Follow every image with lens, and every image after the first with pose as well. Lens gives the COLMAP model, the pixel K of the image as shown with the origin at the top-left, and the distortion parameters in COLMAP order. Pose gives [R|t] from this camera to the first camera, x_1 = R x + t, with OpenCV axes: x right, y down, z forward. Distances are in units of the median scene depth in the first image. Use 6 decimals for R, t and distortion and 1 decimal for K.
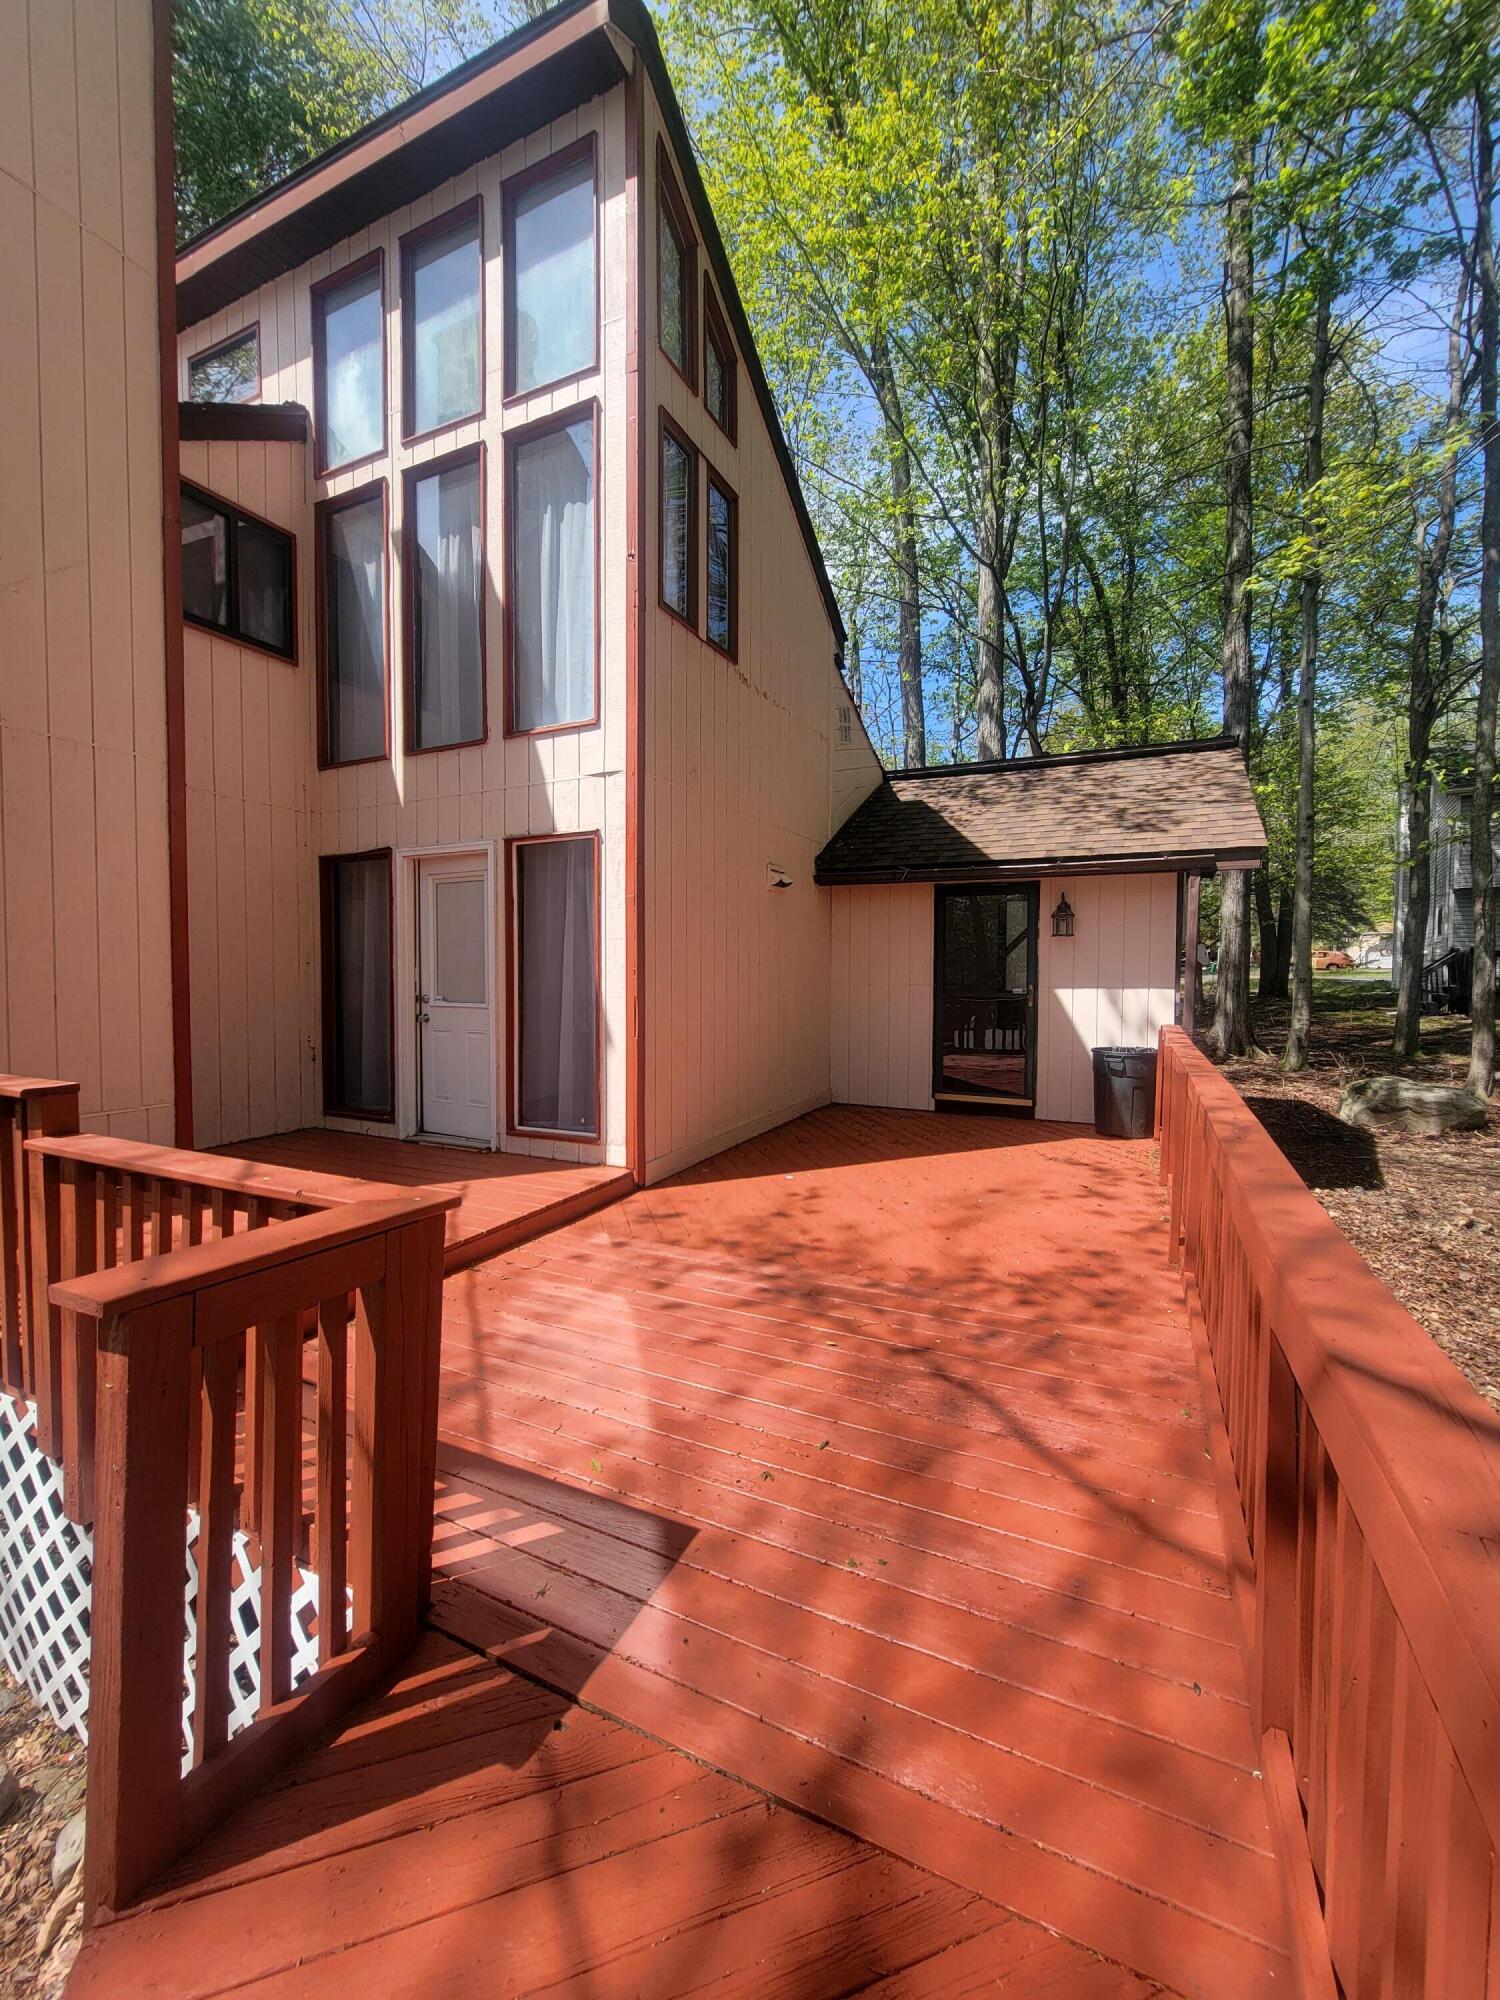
lens RADIAL K [[818.0, 0, 746.0], [0, 818.0, 1002.7], [0, 0, 1]] dist [0.003192, 0.000194]
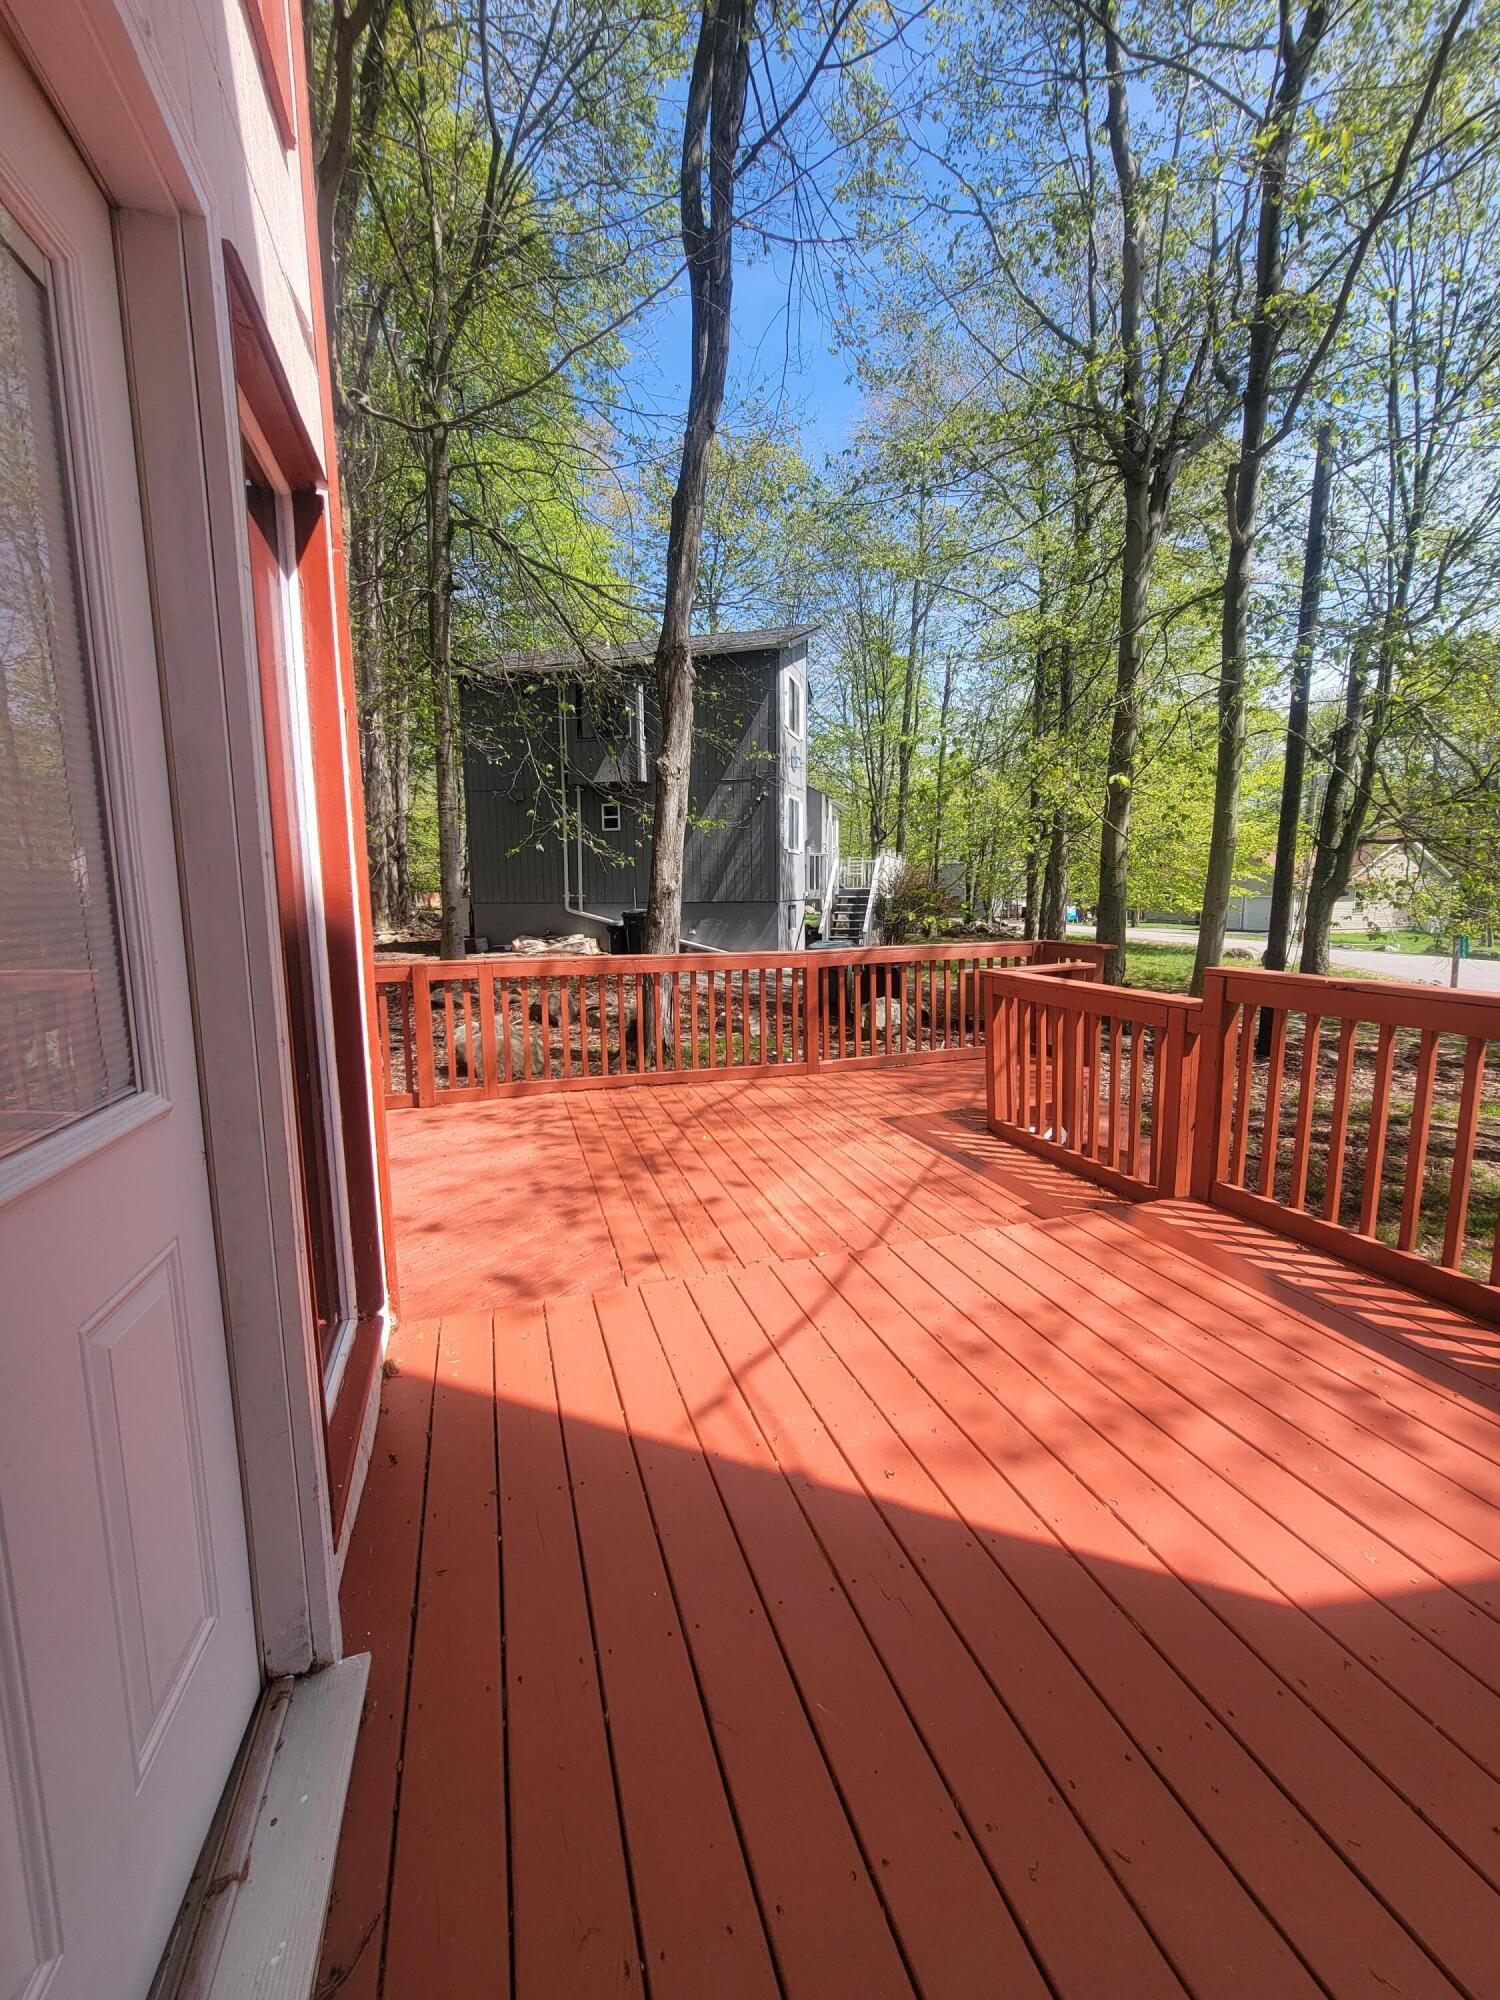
lens RADIAL K [[818.0, 0, 748.4], [0, 818.0, 994.1], [0, 0, 1]] dist [0.003192, 0.000194]
pose [[-0.695916, -0.089535, 0.712519, -0.829068], [0.037802, 0.986254, 0.160854, -0.064366], [-0.717127, 0.138876, -0.682966, 1.618982]]
